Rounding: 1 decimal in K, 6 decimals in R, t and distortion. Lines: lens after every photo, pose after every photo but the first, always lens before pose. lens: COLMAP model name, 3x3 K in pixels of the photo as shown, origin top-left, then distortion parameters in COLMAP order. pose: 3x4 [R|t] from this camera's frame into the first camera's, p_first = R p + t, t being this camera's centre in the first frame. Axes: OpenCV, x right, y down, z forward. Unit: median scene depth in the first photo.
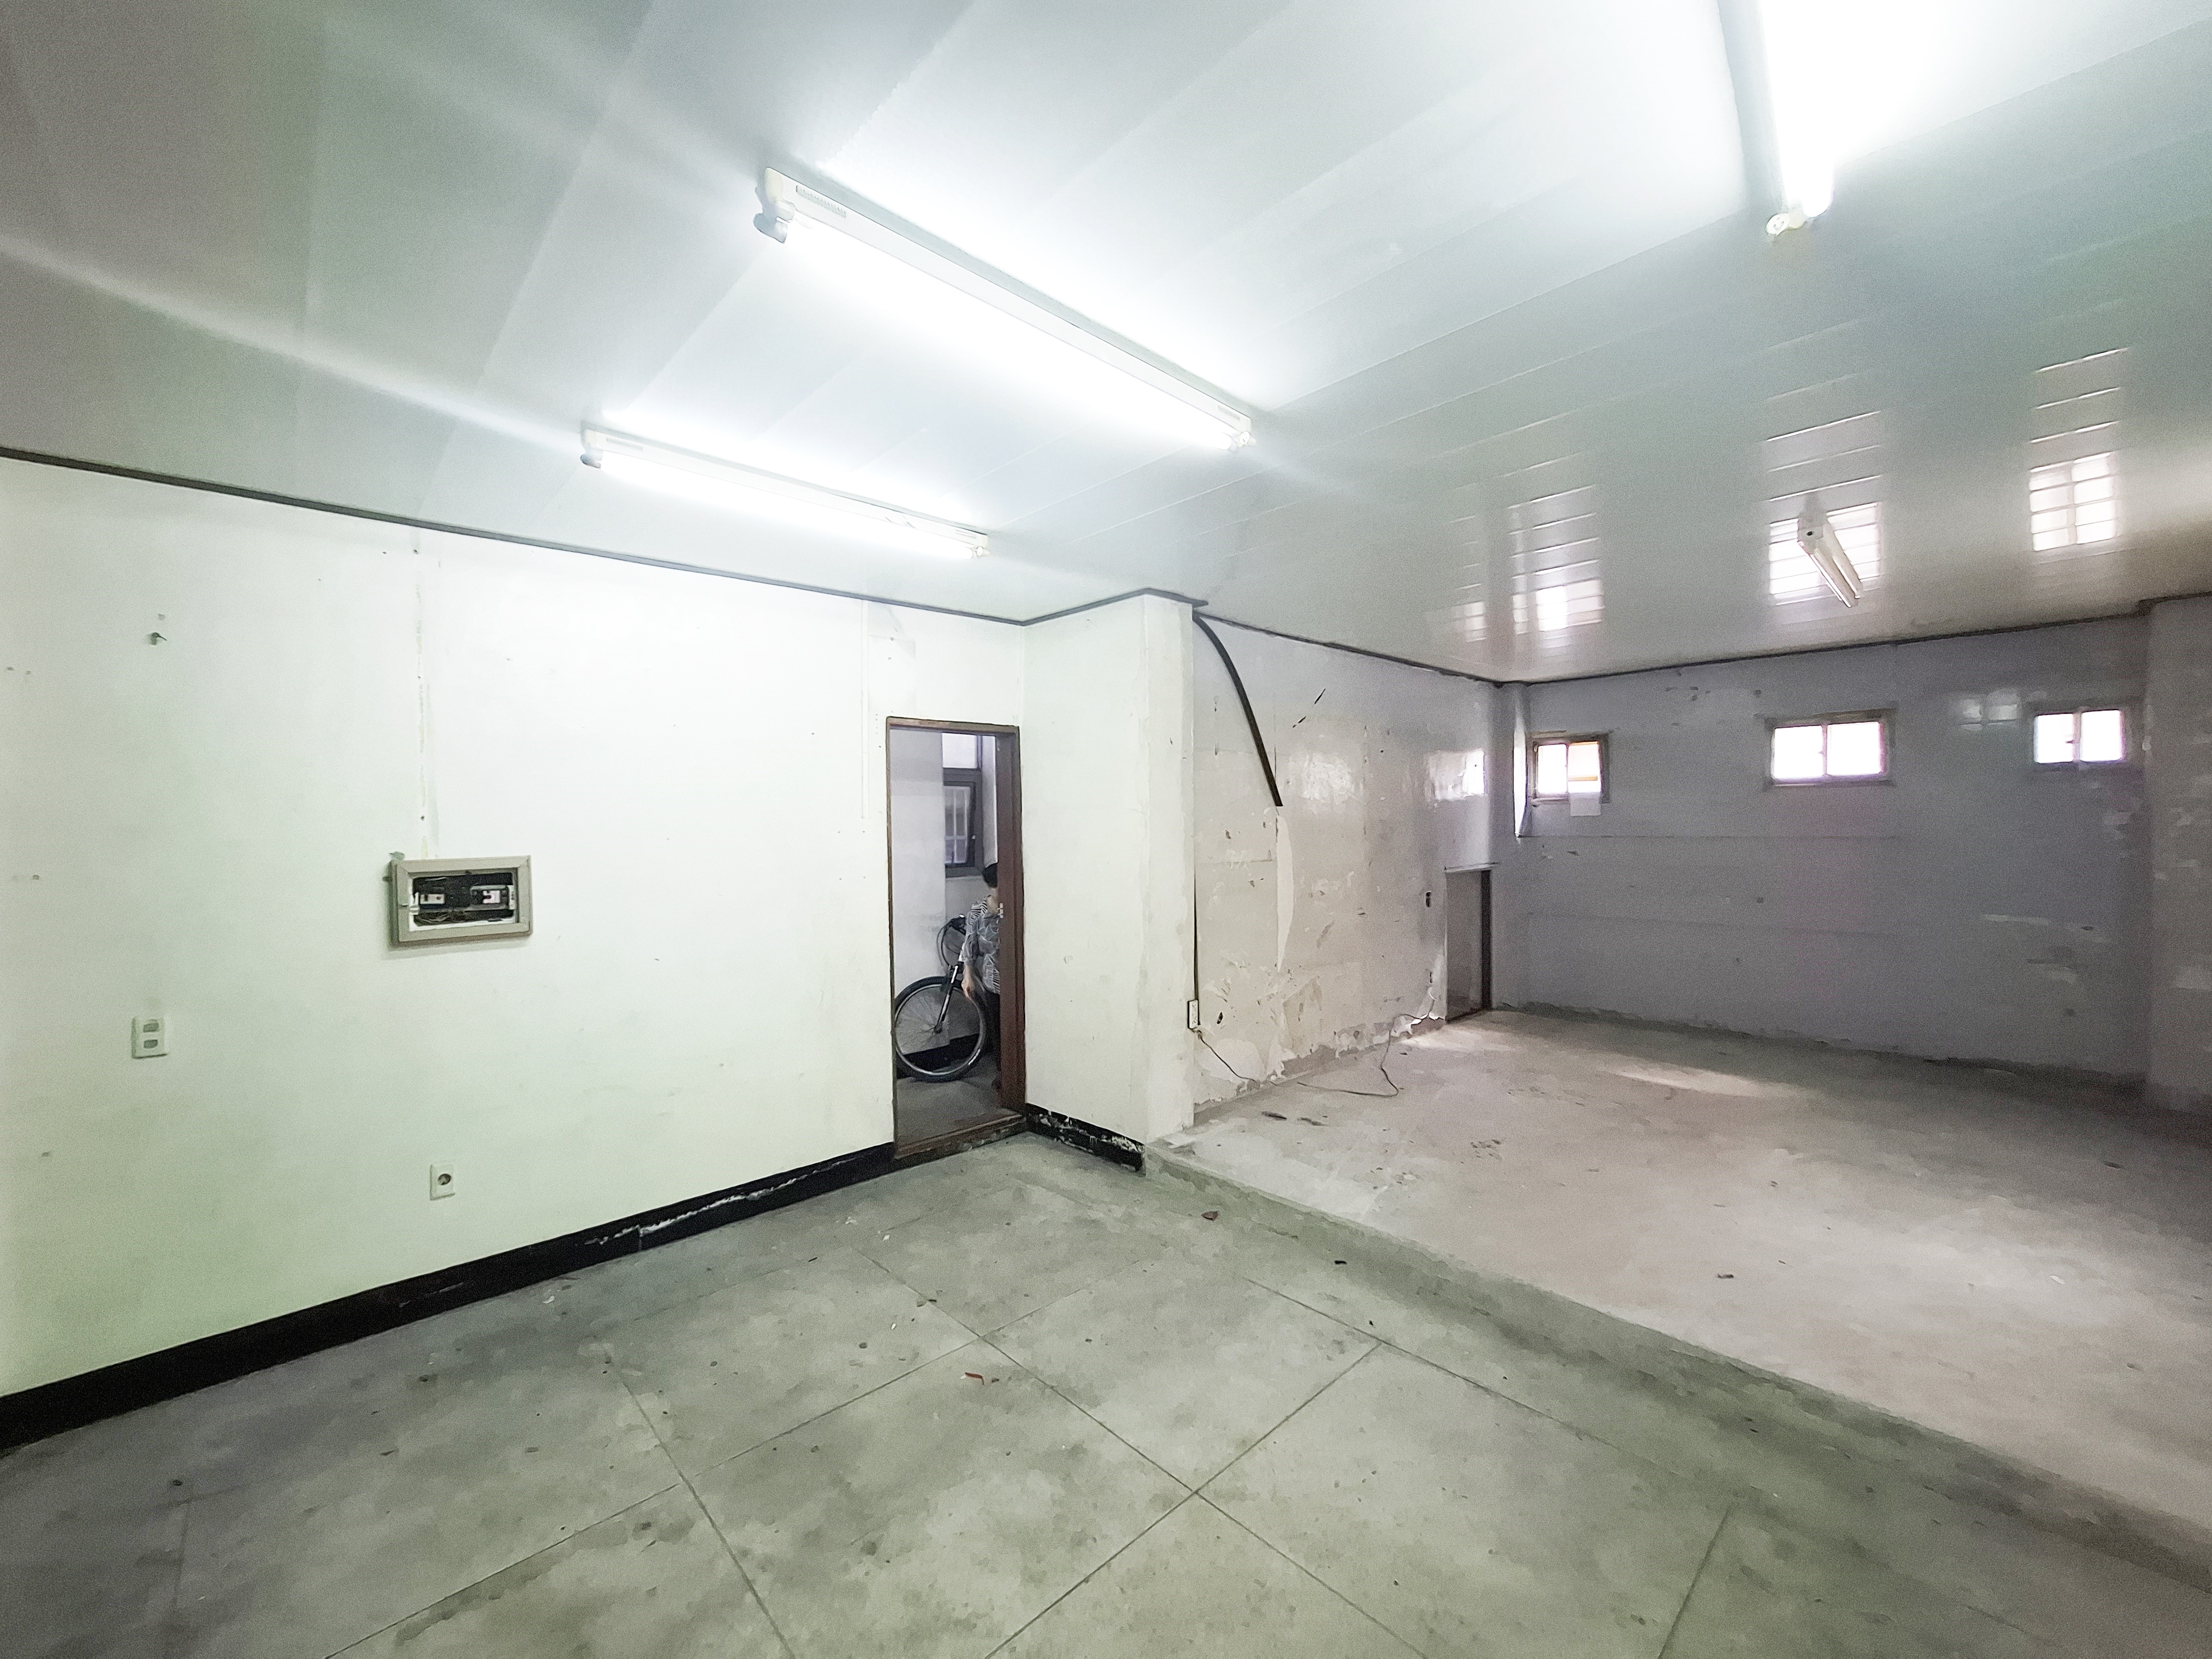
lens RADIAL K [[879.8, 0, 1095.5], [0, 879.8, 825.9], [0, 0, 1]] dist [-0.014785, 0.007245]
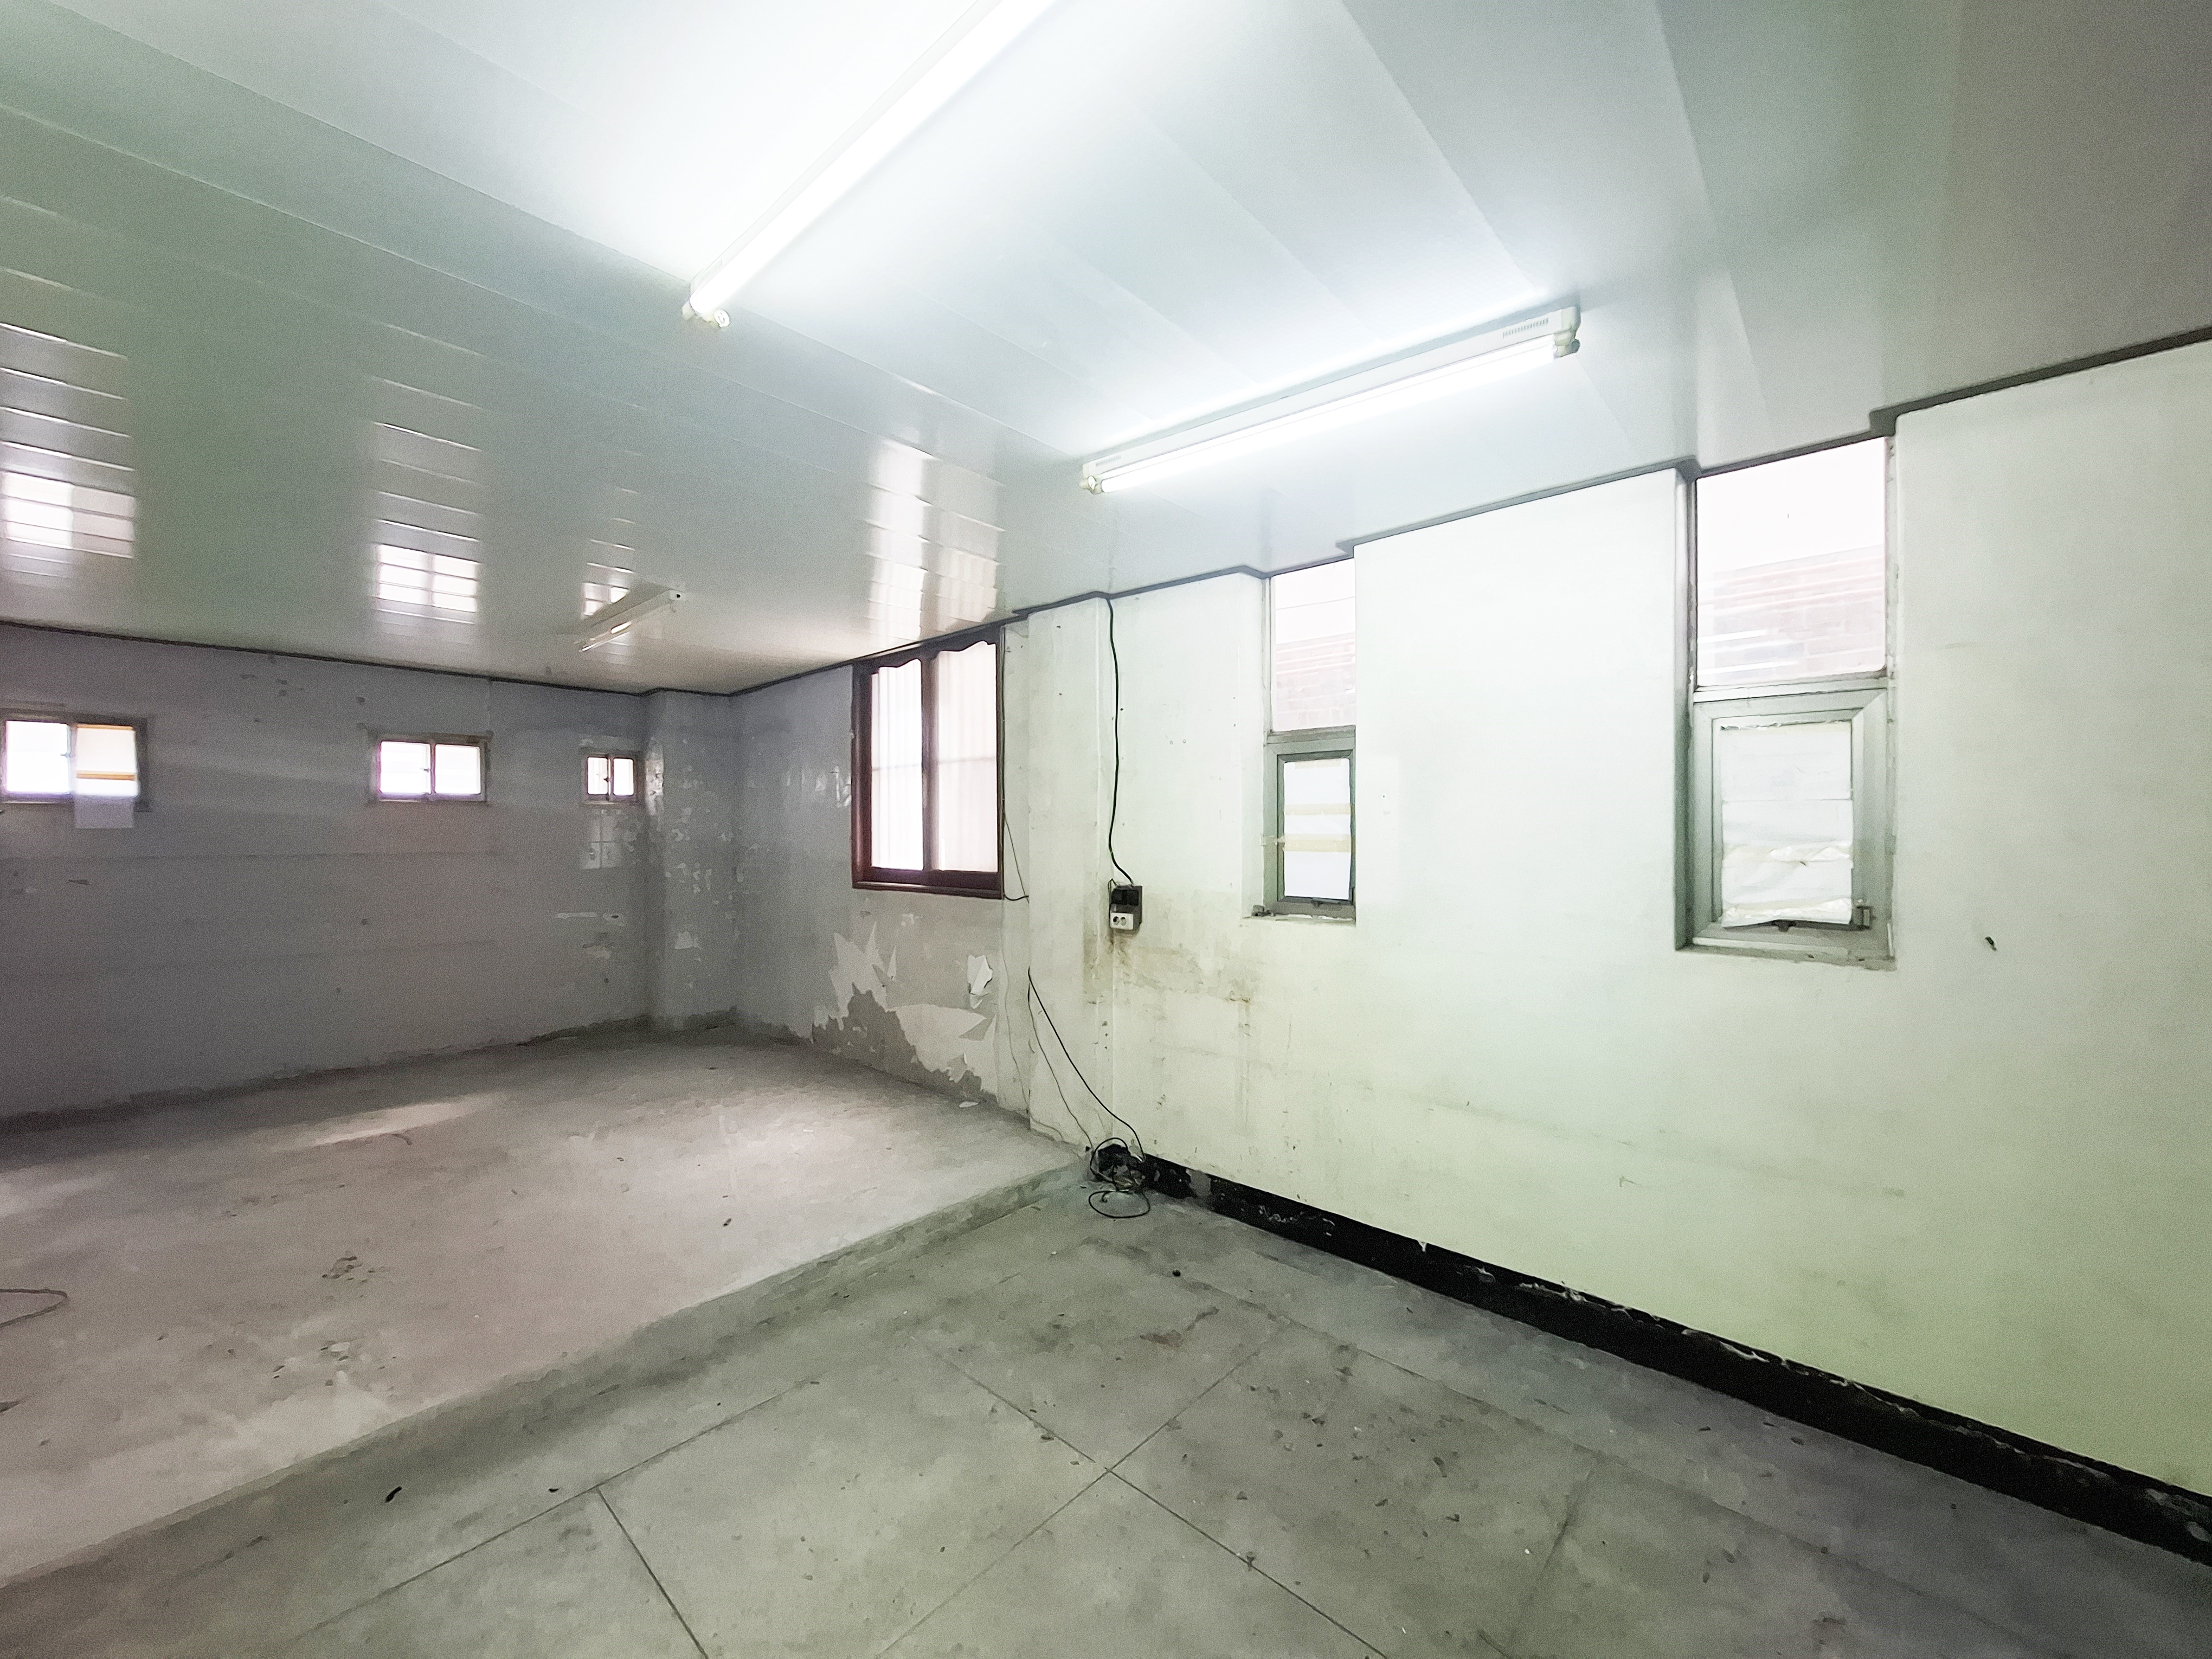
lens RADIAL K [[879.8, 0, 1095.5], [0, 879.8, 825.9], [0, 0, 1]] dist [-0.014785, 0.007245]
pose [[-0.081424, 0.020836, 0.996462, -0.338460], [0.005783, 0.999775, -0.020432, 0.008723], [-0.996663, 0.004099, -0.081526, 0.412864]]
